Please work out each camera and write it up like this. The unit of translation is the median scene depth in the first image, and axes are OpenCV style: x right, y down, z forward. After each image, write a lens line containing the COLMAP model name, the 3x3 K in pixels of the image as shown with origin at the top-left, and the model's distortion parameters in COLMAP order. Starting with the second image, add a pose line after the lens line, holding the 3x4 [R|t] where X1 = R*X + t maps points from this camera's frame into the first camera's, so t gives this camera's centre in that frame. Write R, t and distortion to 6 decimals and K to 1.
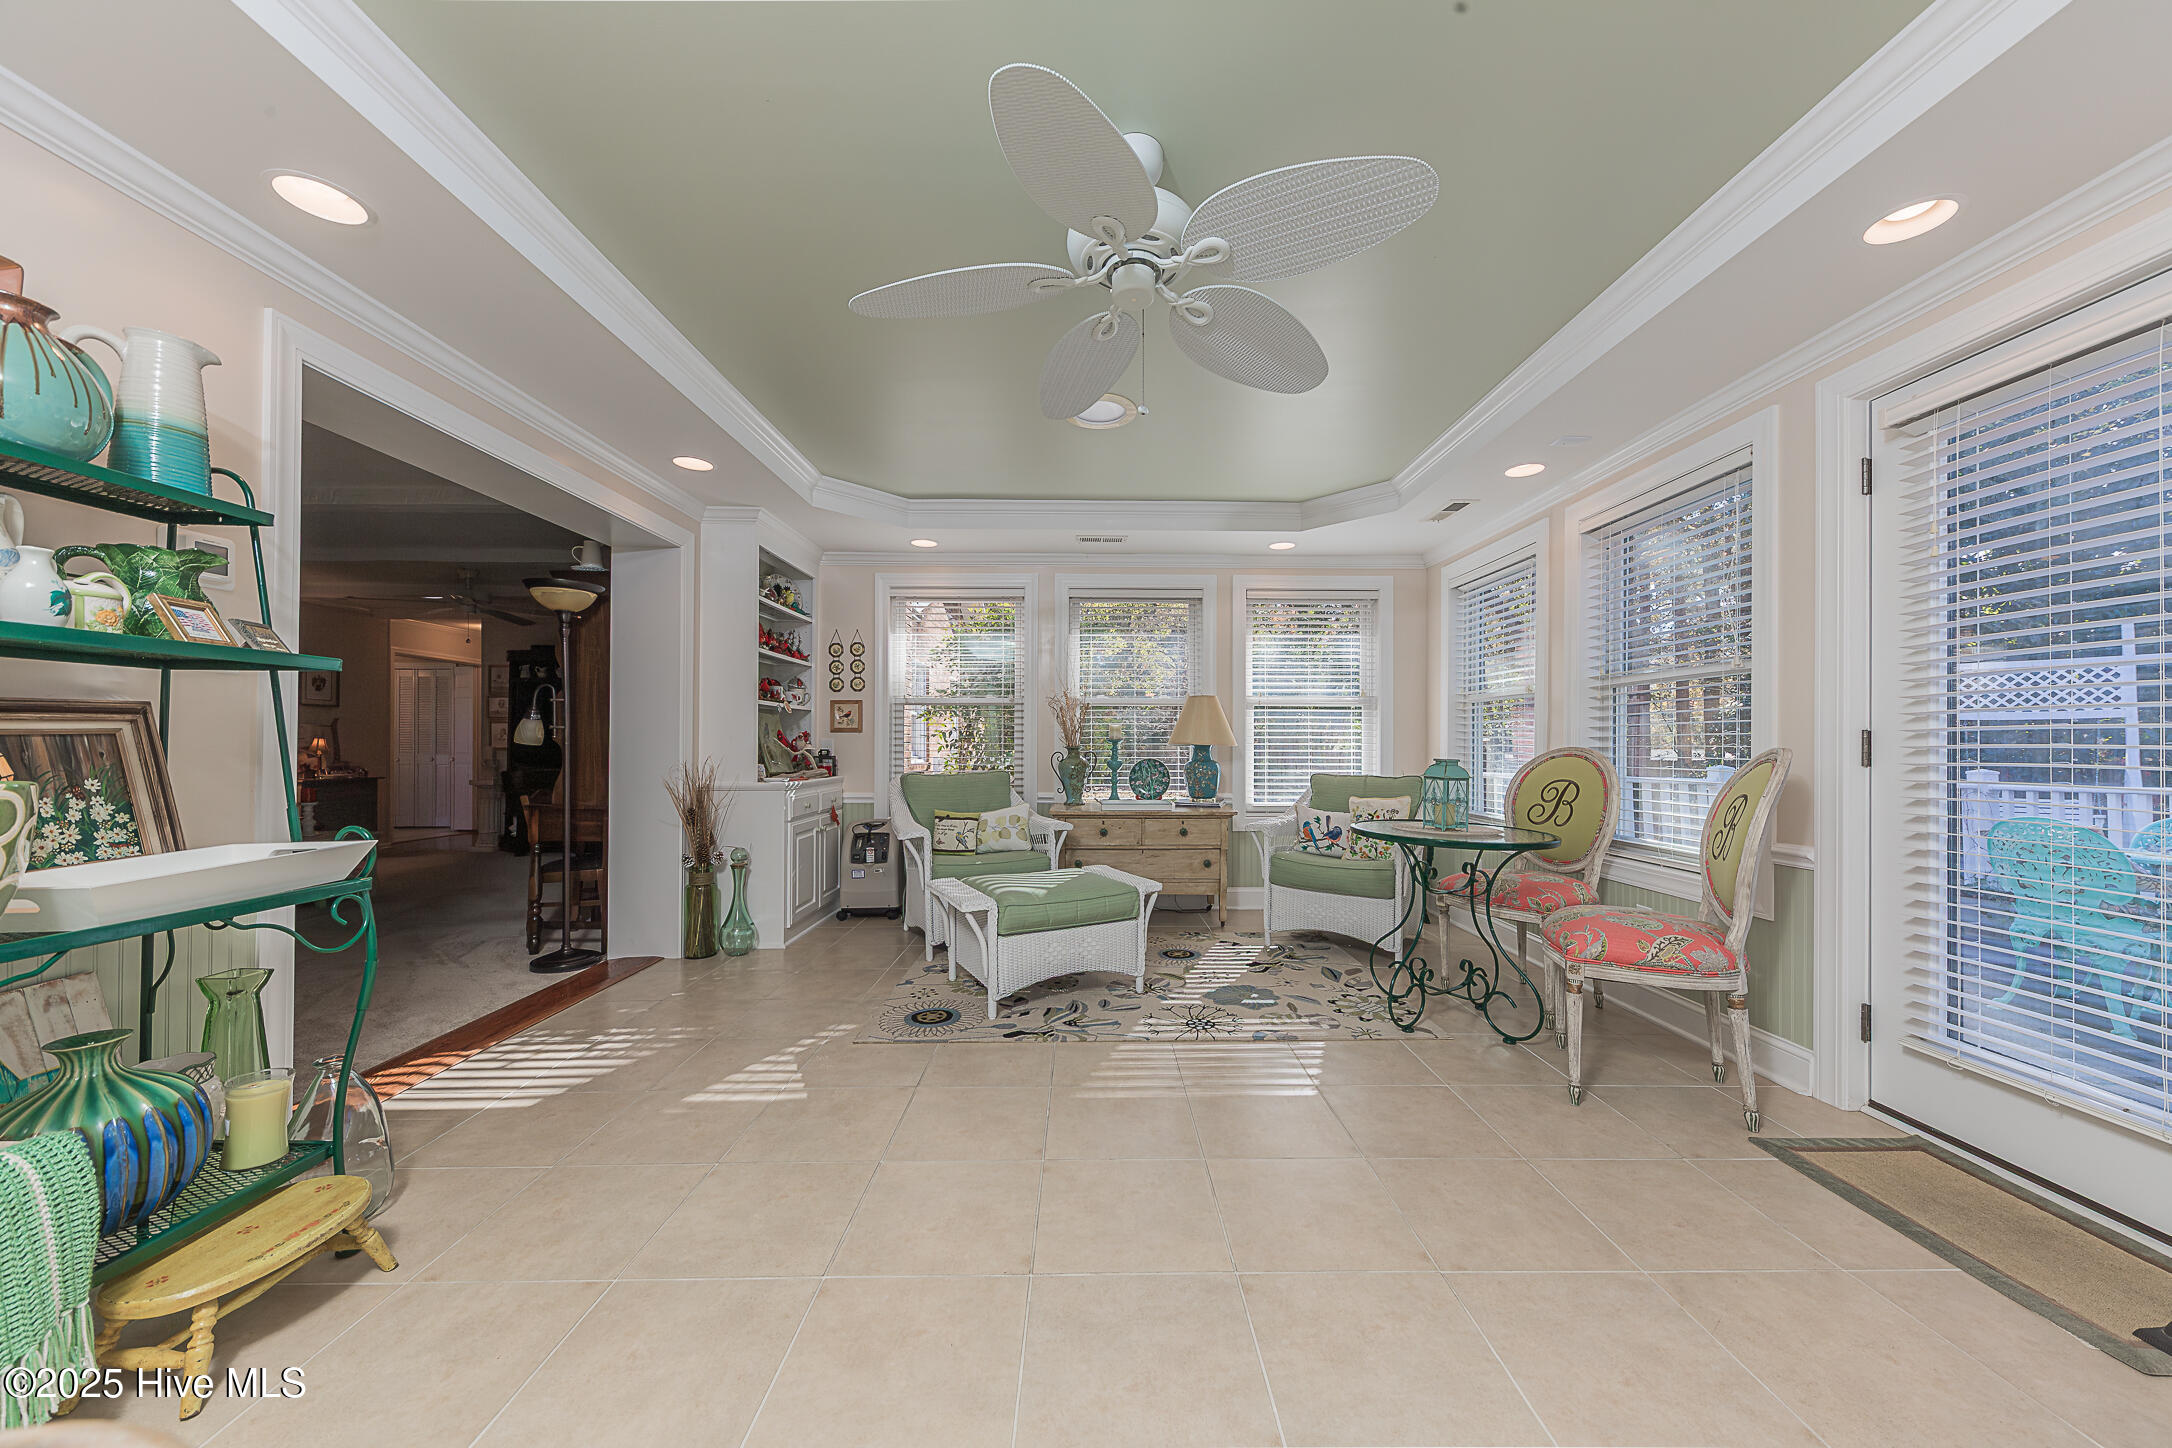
lens RADIAL K [[758.1, 0, 1099.8], [0, 758.1, 723.0], [0, 0, 1]] dist [0.011026, -0.002308]
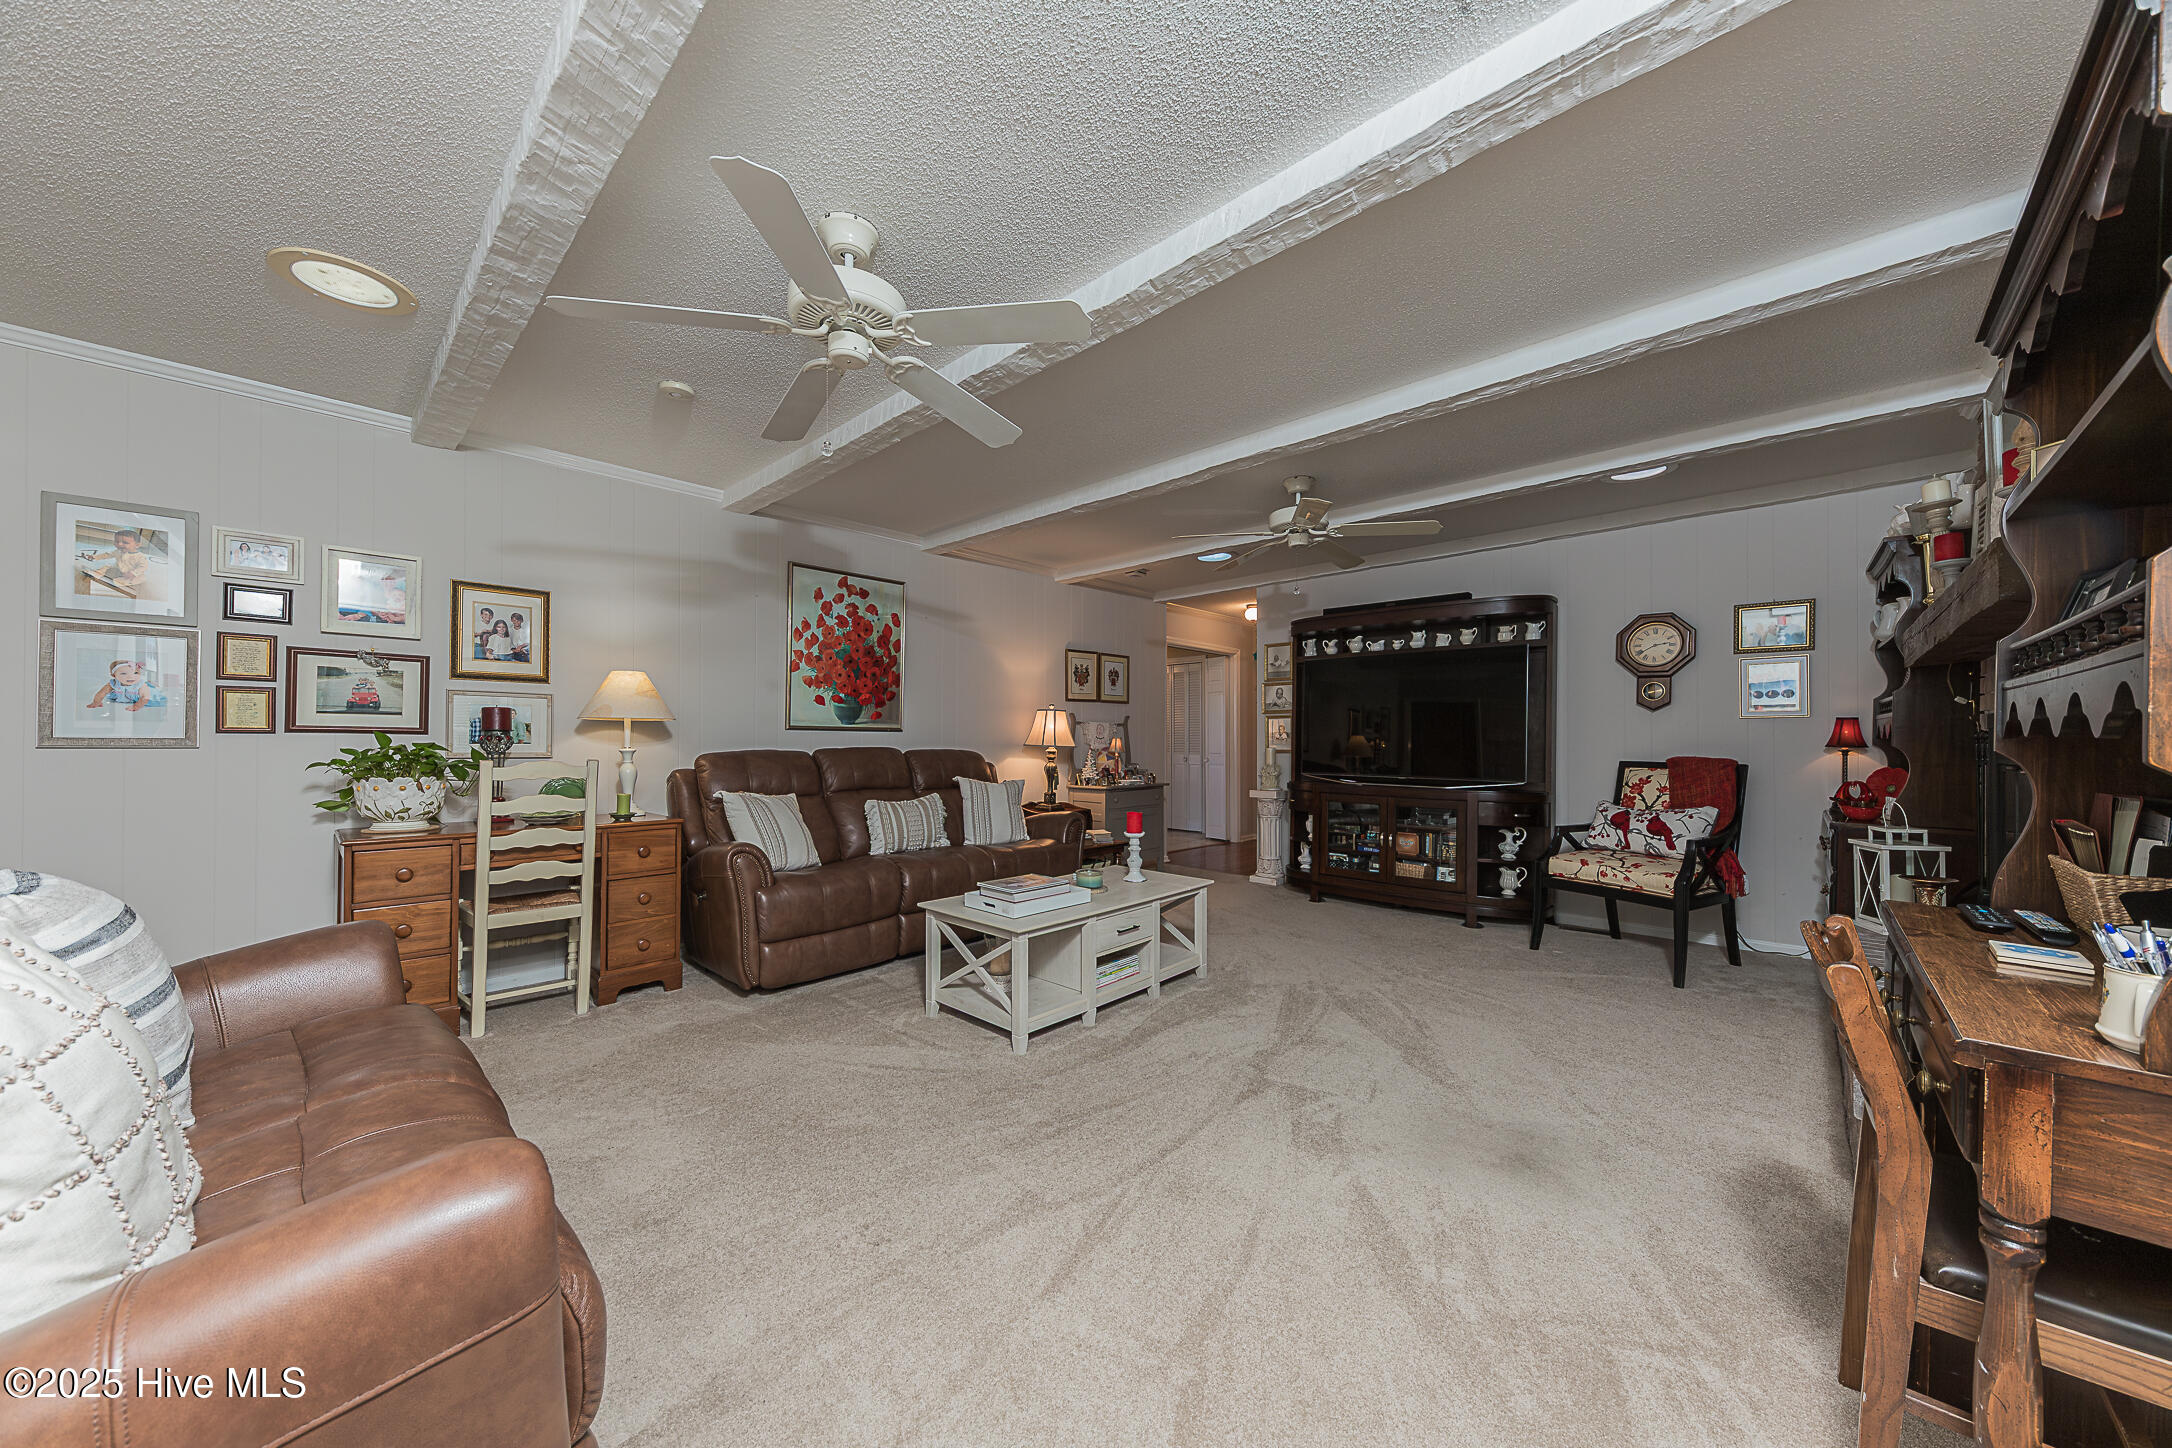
lens RADIAL K [[758.1, 0, 1068.5], [0, 758.1, 735.2], [0, 0, 1]] dist [0.011026, -0.002308]
pose [[0.705283, -0.002016, -0.708923, -0.939035], [0.017785, 0.999732, 0.014852, 0.004931], [0.708703, -0.023083, 0.705130, 0.734961]]
